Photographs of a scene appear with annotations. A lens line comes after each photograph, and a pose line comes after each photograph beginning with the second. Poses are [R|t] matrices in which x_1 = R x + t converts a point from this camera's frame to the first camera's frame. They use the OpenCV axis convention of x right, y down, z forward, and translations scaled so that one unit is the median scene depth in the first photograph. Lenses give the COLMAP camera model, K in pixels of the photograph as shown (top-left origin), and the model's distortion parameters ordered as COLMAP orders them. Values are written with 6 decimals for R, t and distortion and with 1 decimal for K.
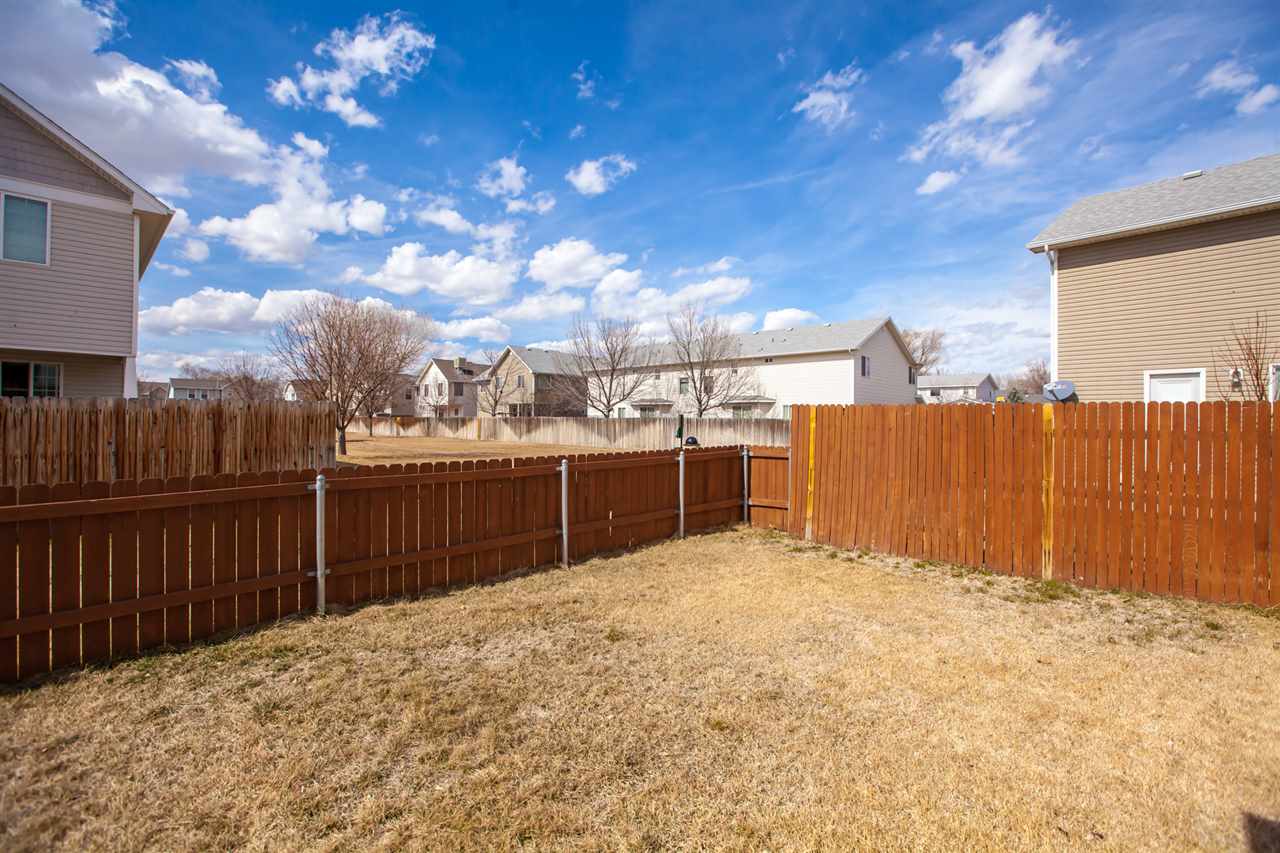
lens RADIAL K [[566.2, 0, 635.8], [0, 566.2, 425.3], [0, 0, 1]] dist [-0.031463, 0.006648]
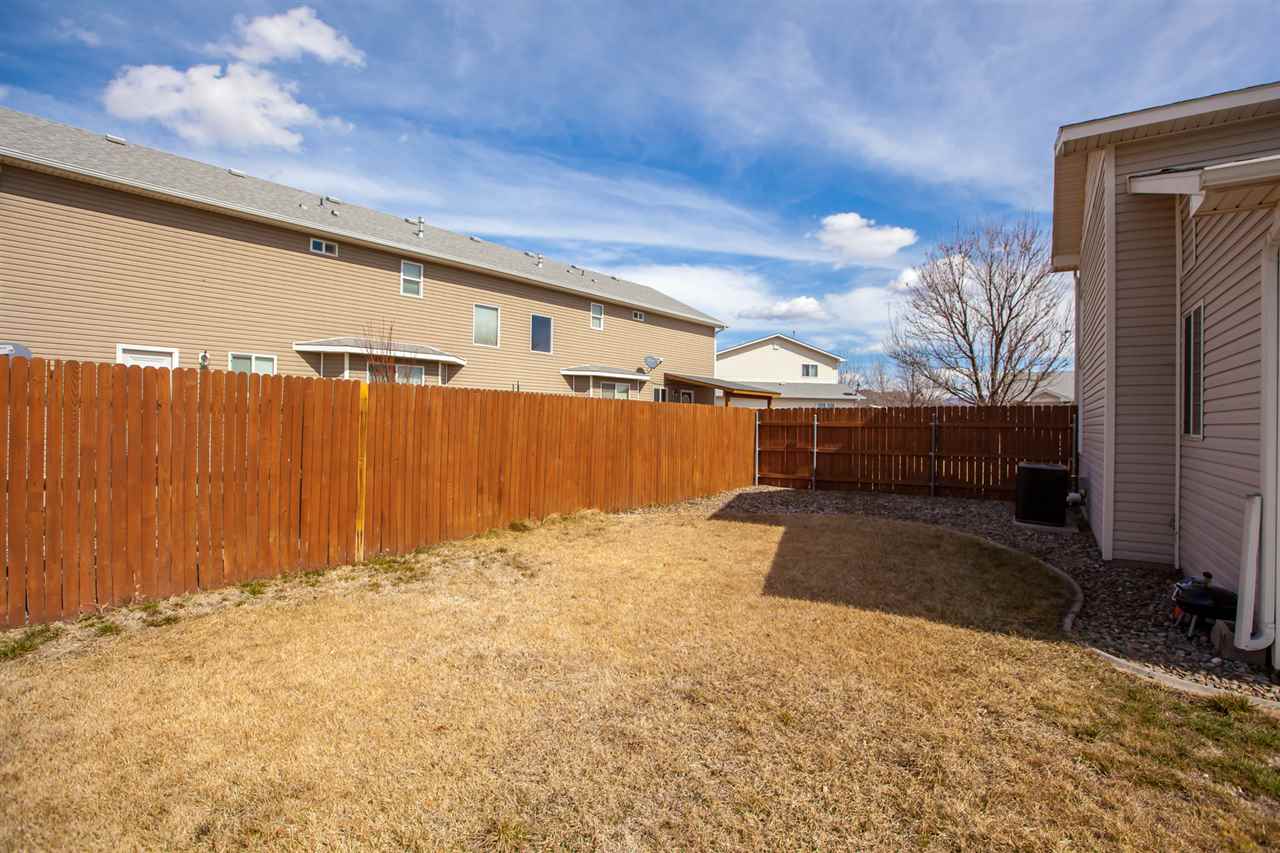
lens RADIAL K [[606.7, 0, 661.9], [0, 606.7, 429.3], [0, 0, 1]] dist [-0.058545, 0.000204]
pose [[-0.206961, -0.026665, 0.977986, -0.389841], [-0.012859, 0.999616, 0.024534, 0.012572], [-0.978265, -0.007499, -0.207225, 0.698914]]
